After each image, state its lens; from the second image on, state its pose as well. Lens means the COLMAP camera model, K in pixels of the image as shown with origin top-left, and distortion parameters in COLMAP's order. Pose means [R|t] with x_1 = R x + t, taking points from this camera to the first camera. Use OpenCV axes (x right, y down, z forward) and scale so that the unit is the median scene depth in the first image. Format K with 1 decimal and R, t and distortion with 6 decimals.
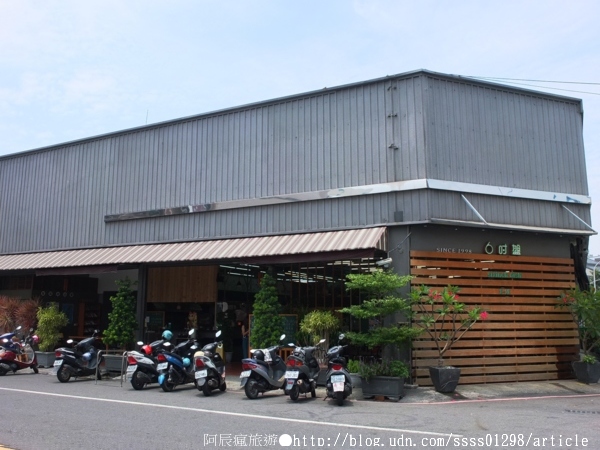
lens RADIAL K [[542.6, 0, 300.0], [0, 542.6, 225.0], [0, 0, 1]] dist [-0.003484, -0.002554]
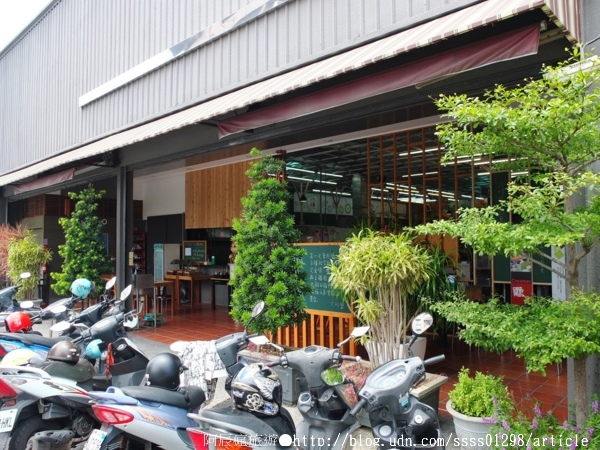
lens RADIAL K [[471.8, 0, 300.0], [0, 471.8, 225.0], [0, 0, 1]] dist [-0.003683, 0.001189]
pose [[0.960591, -0.025871, -0.276758, 0.076100], [0.061133, 0.990944, 0.119552, 0.111794], [0.271159, -0.131760, 0.953474, 0.683454]]
